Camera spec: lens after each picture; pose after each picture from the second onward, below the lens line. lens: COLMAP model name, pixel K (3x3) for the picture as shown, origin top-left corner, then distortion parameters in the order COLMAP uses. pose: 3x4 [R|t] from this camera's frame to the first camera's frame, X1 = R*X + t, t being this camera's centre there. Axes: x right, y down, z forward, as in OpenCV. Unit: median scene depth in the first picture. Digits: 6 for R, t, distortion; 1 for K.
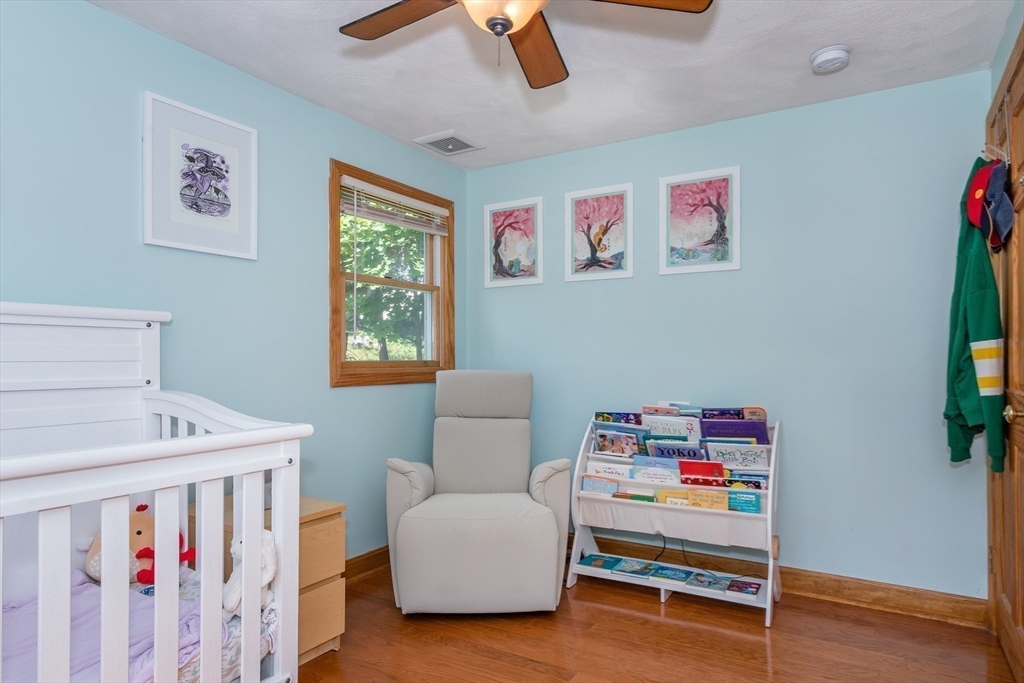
lens RADIAL K [[617.1, 0, 515.5], [0, 617.1, 351.1], [0, 0, 1]] dist [-0.025432, 0.000168]
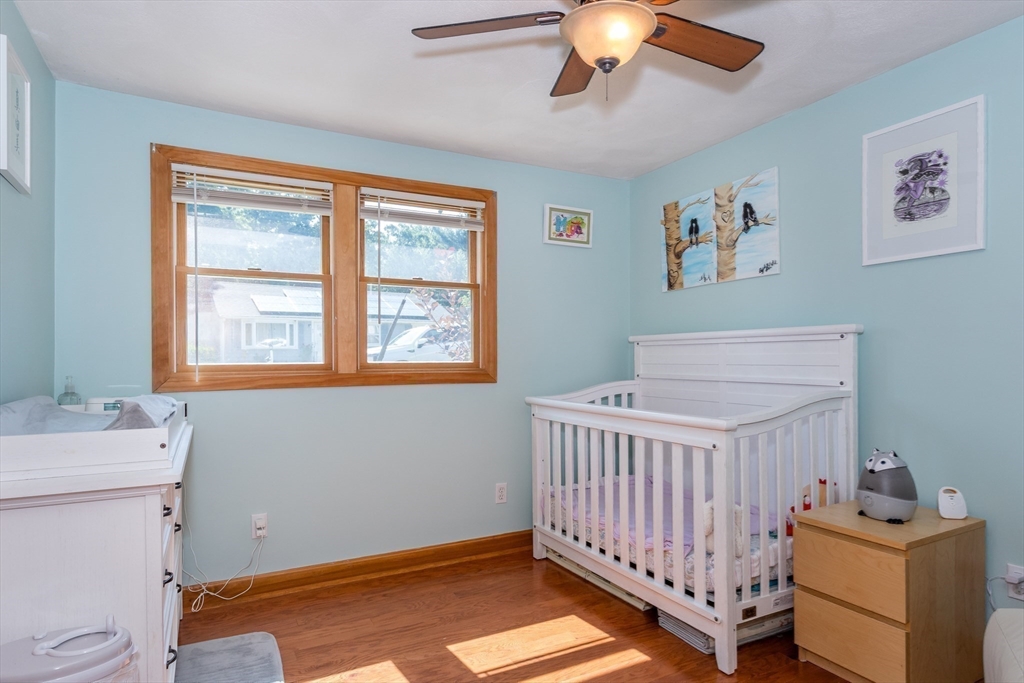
lens RADIAL K [[574.6, 0, 522.7], [0, 574.6, 346.8], [0, 0, 1]] dist [0.008793, 0.000694]
pose [[-0.497870, -0.014008, -0.867139, 0.633486], [0.010876, 0.999690, -0.022394, -0.002730], [0.867184, -0.020580, -0.497563, 0.914474]]
